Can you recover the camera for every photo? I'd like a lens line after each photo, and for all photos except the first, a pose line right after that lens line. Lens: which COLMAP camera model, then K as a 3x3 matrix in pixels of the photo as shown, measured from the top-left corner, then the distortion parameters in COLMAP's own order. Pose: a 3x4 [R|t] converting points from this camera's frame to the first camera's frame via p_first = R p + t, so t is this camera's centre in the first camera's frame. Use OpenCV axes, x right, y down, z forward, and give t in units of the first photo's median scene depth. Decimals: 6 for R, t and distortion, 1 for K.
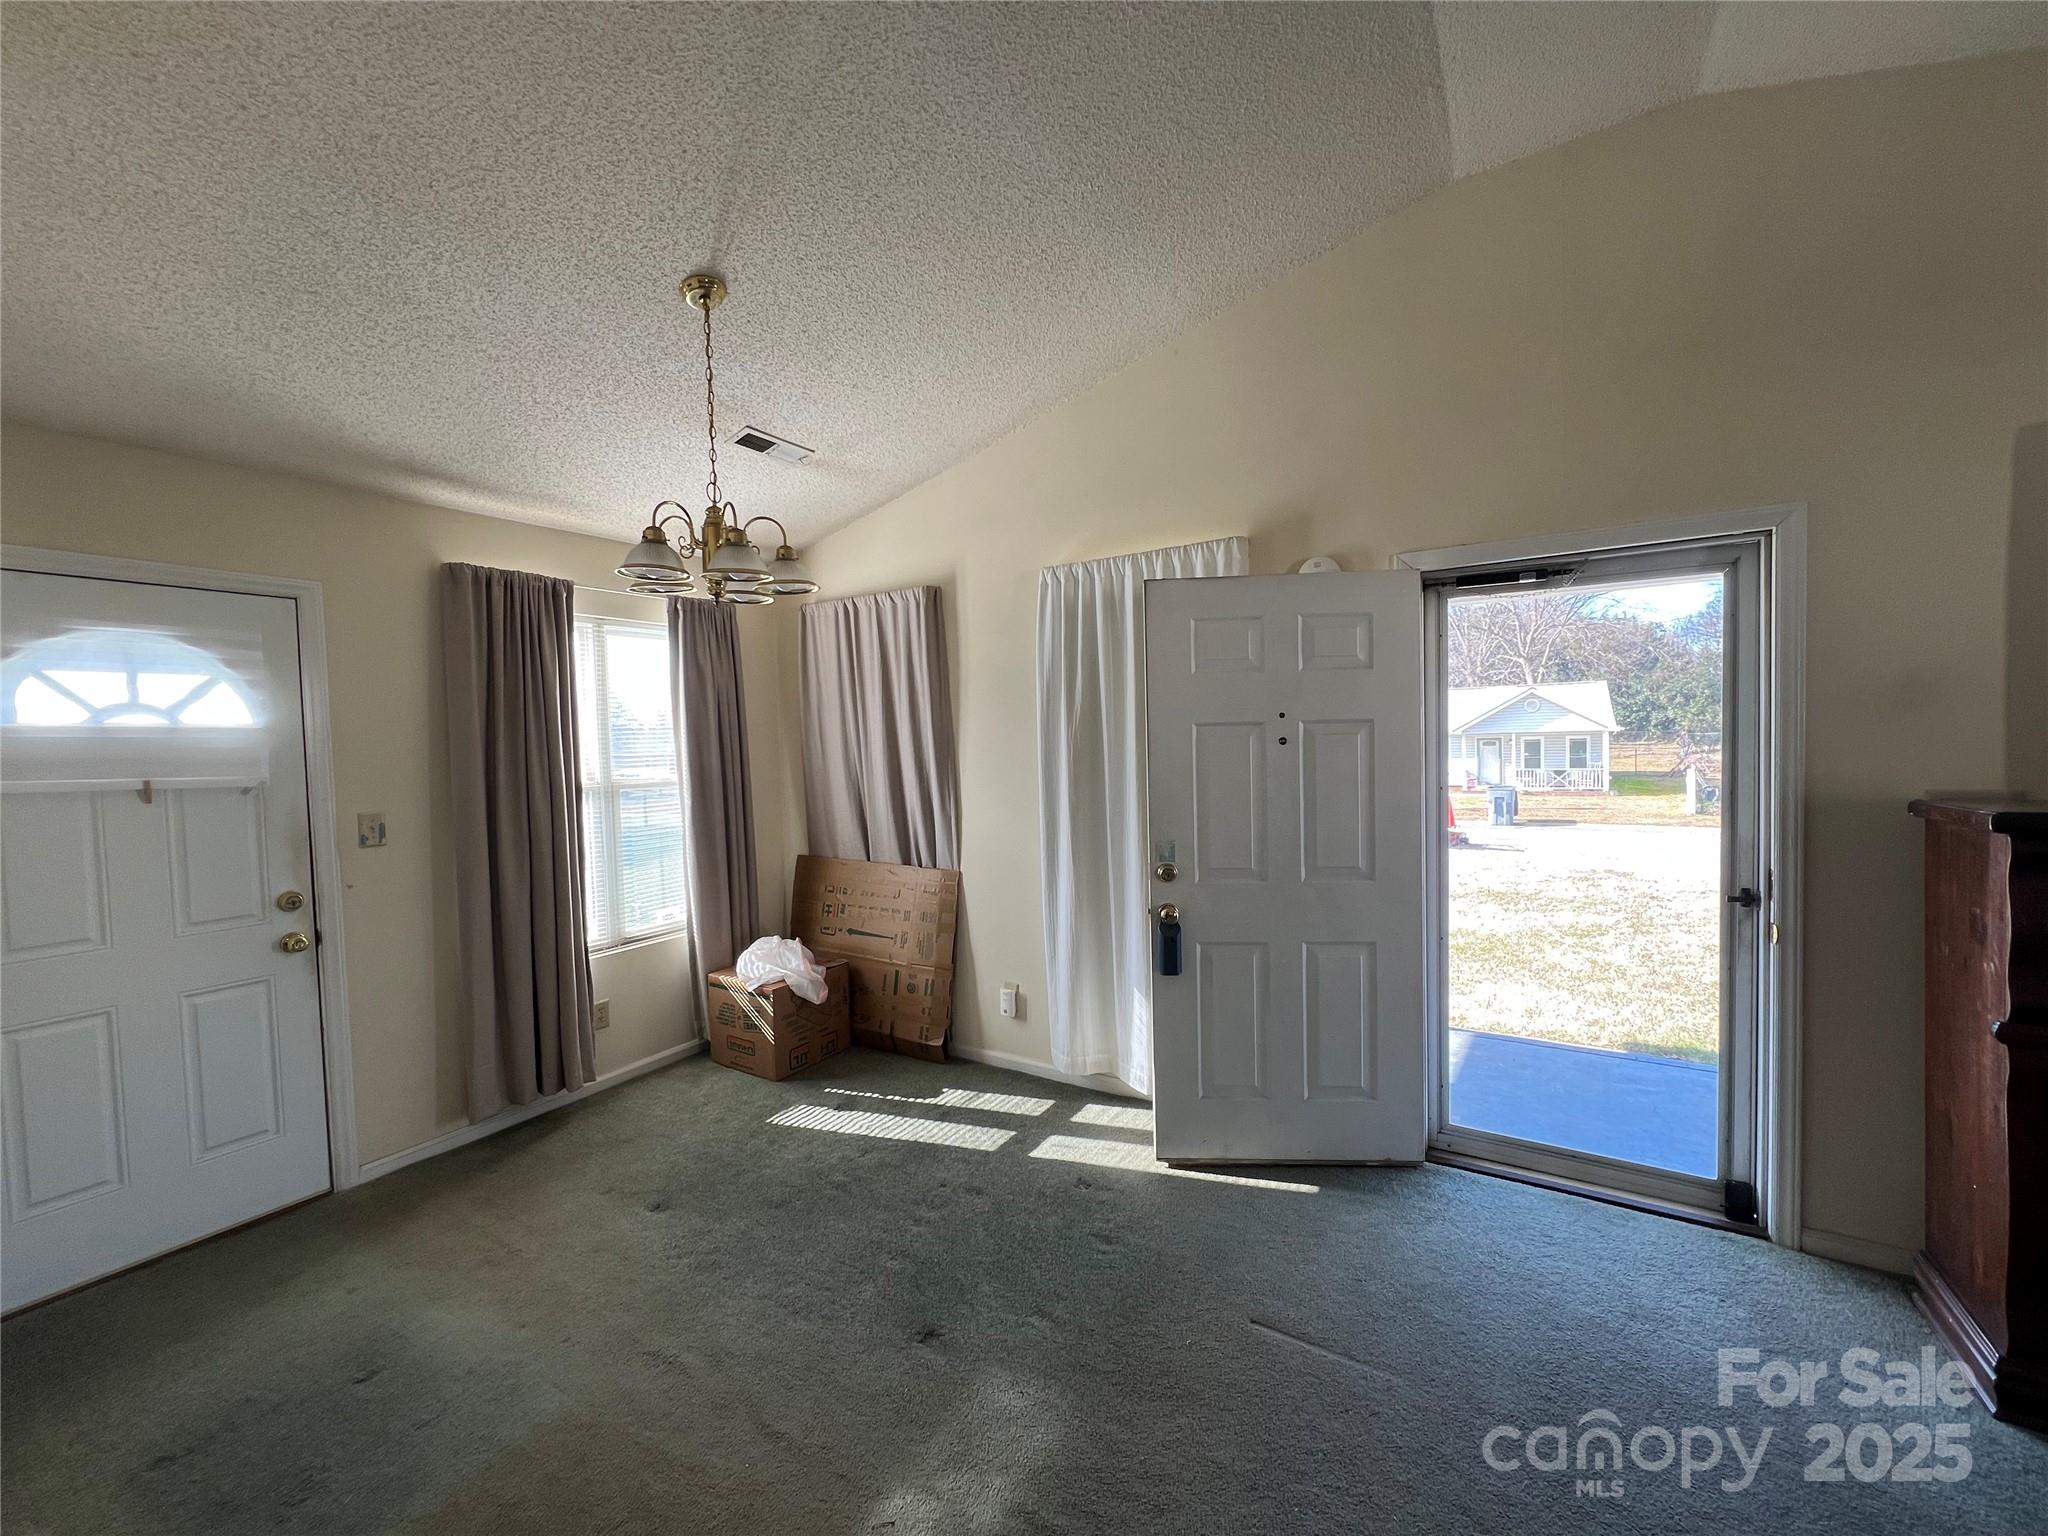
lens RADIAL K [[820.2, 0, 1019.3], [0, 820.2, 765.0], [0, 0, 1]] dist [-0.001709, 0.000295]
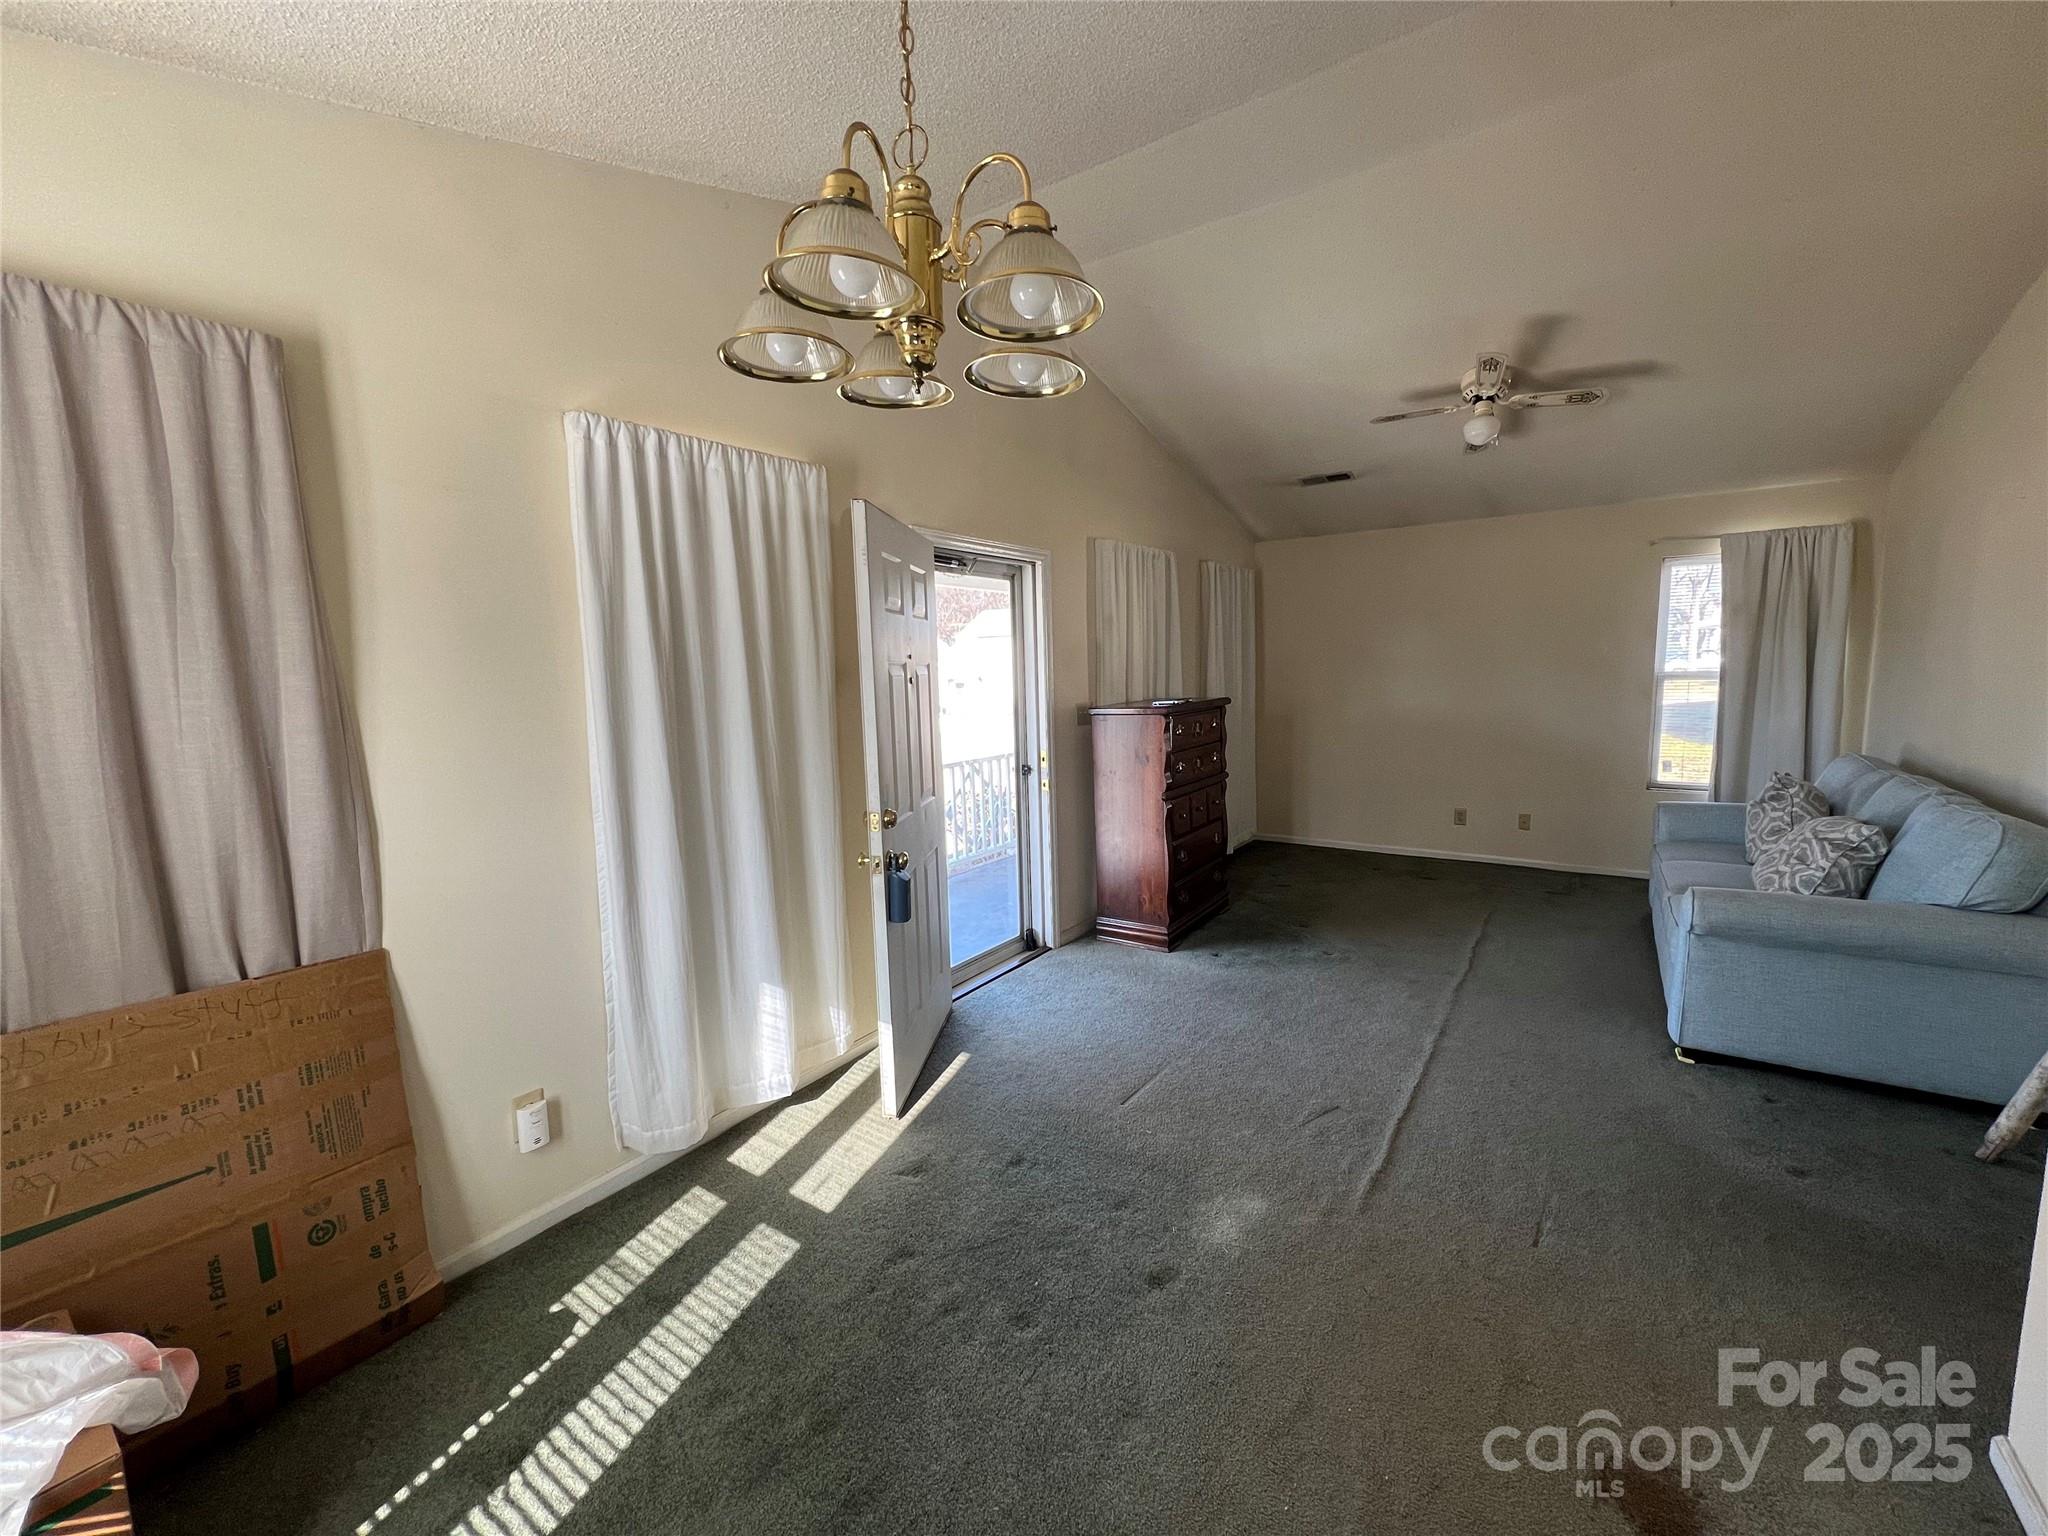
lens RADIAL K [[820.2, 0, 1023.0], [0, 820.2, 772.6], [0, 0, 1]] dist [-0.001709, 0.000295]
pose [[0.040469, -0.098096, 0.994354, -0.671913], [0.062456, 0.993471, 0.095467, -0.001435], [-0.997227, 0.058240, 0.046331, 0.710853]]
